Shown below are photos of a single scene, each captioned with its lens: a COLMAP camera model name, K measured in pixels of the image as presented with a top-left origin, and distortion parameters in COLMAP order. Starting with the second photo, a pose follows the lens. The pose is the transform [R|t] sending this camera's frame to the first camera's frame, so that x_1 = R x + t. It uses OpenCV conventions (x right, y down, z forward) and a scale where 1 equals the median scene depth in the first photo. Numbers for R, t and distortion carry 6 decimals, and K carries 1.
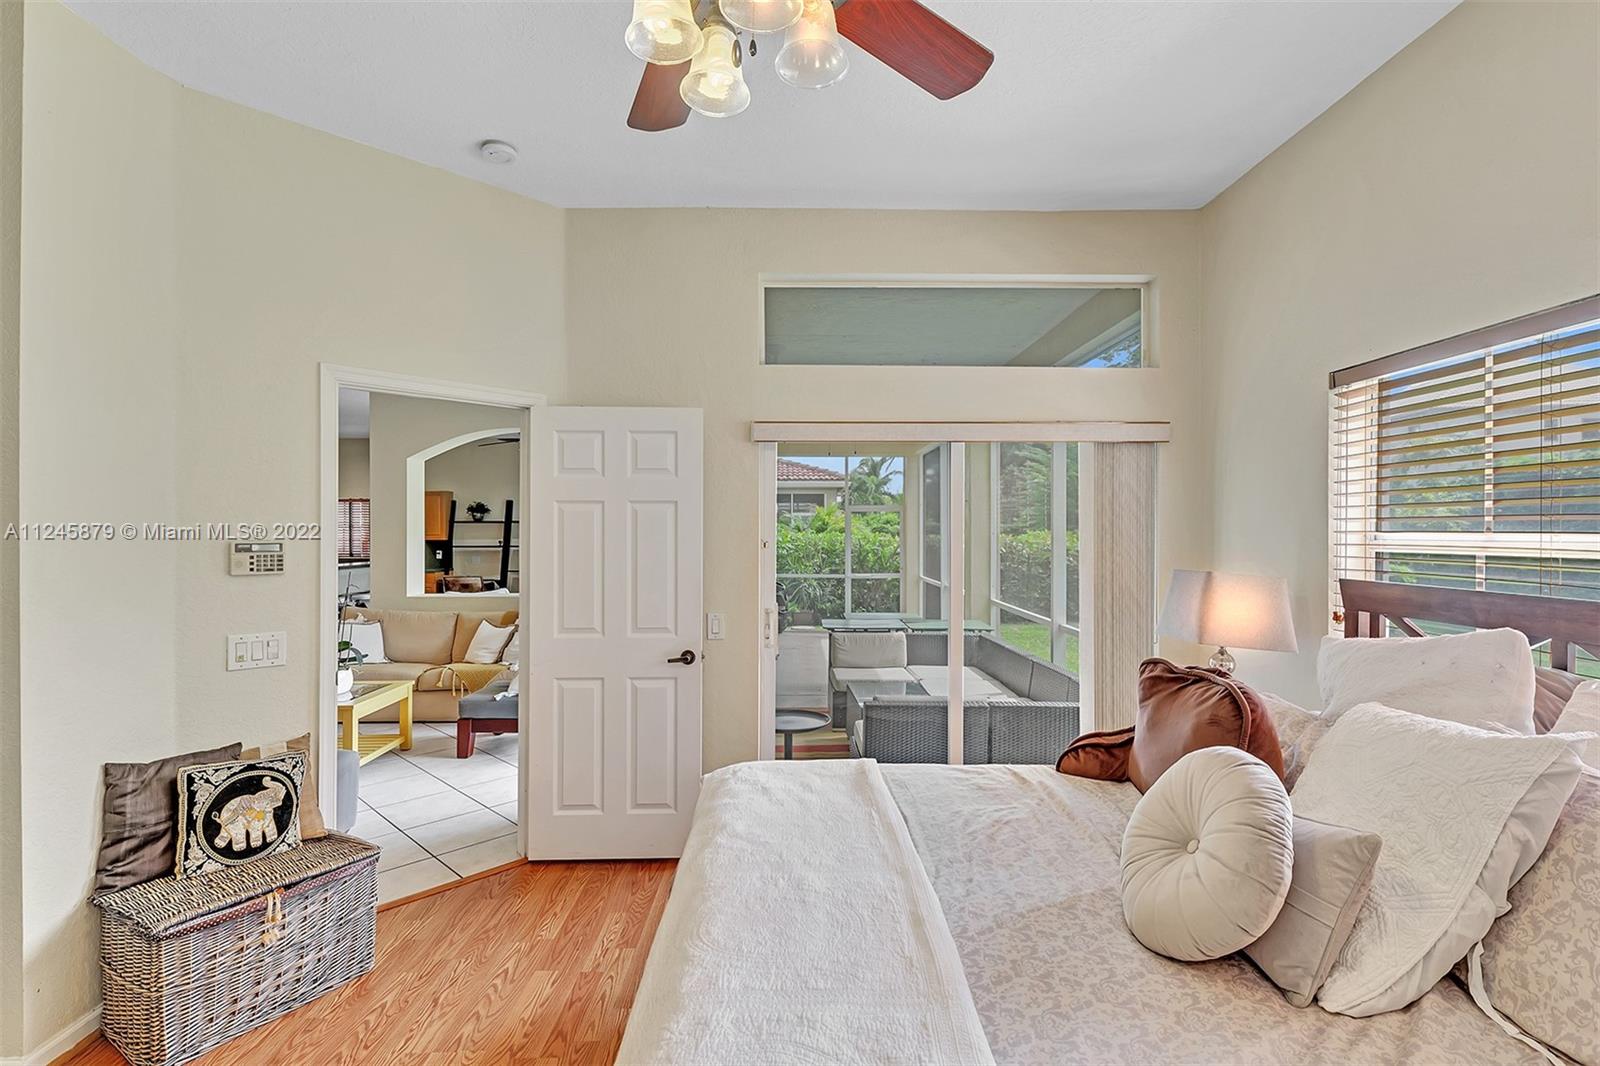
lens RADIAL K [[856.0, 0, 793.2], [0, 856.0, 534.1], [0, 0, 1]] dist [-0.003886, -0.000197]
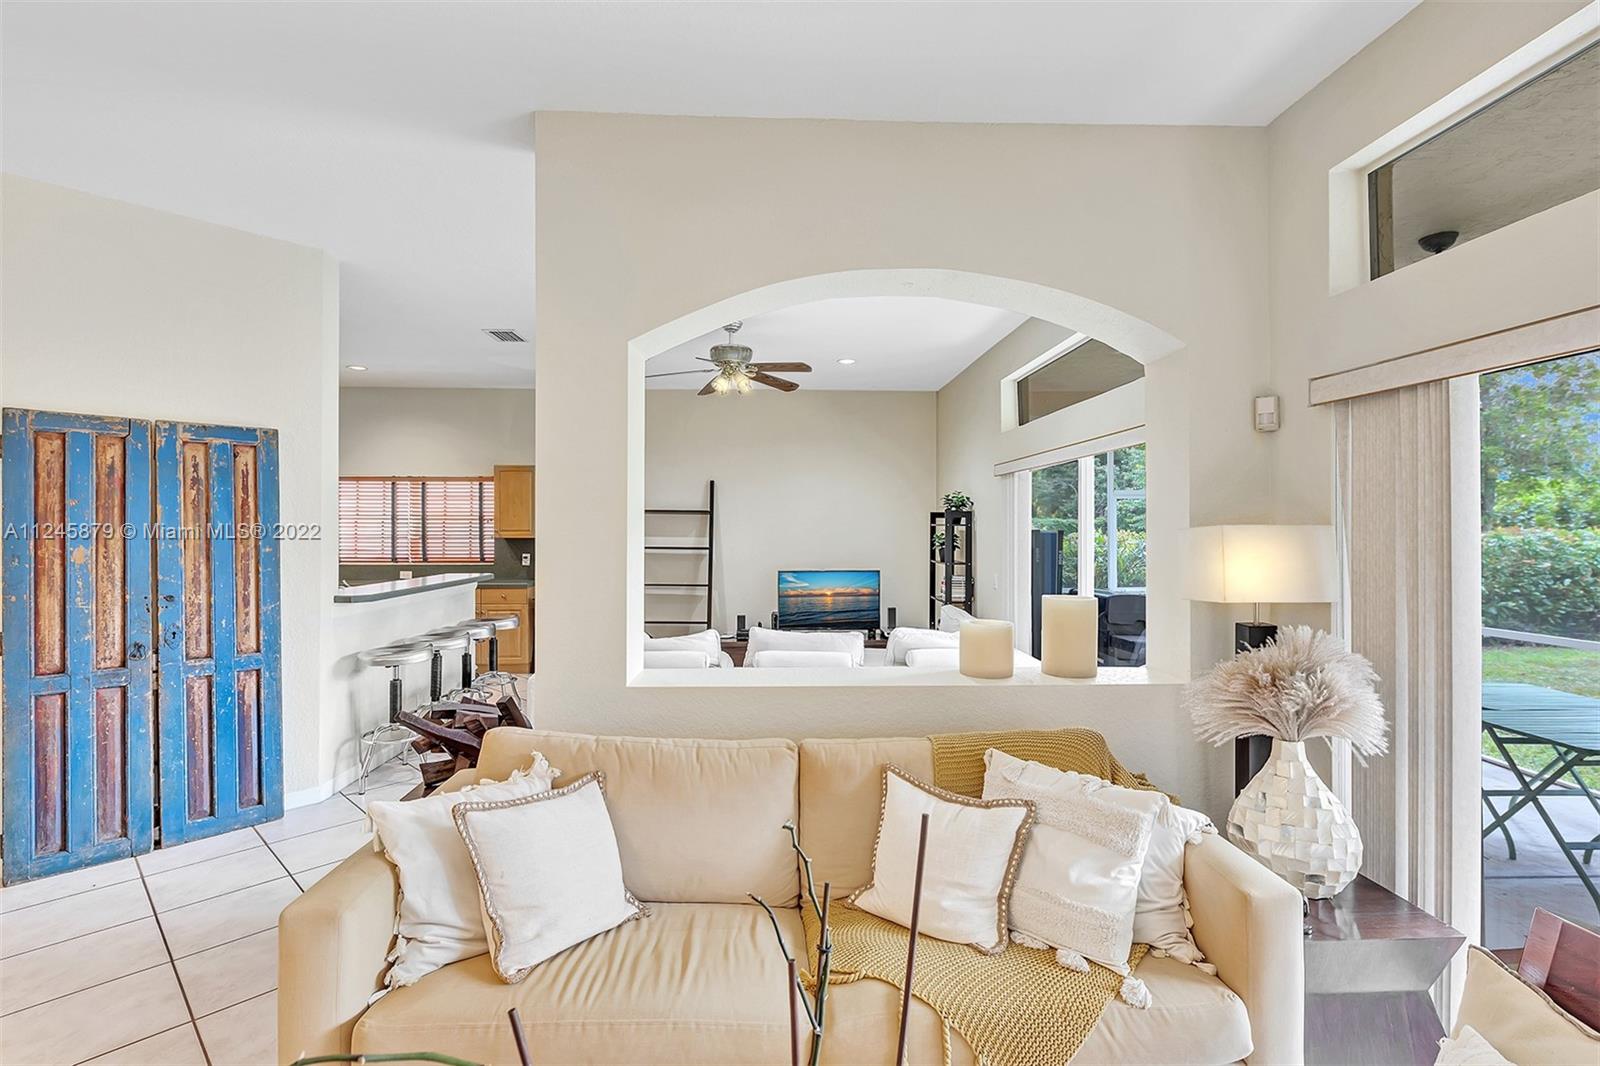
lens RADIAL K [[809.0, 0, 796.4], [0, 809.0, 529.1], [0, 0, 1]] dist [0.003509, 0.000272]
pose [[0.999569, 0.005364, 0.028857, -0.218131], [-0.005297, 0.999983, -0.002398, 0.000038], [-0.028870, 0.002244, 0.999581, 0.351787]]
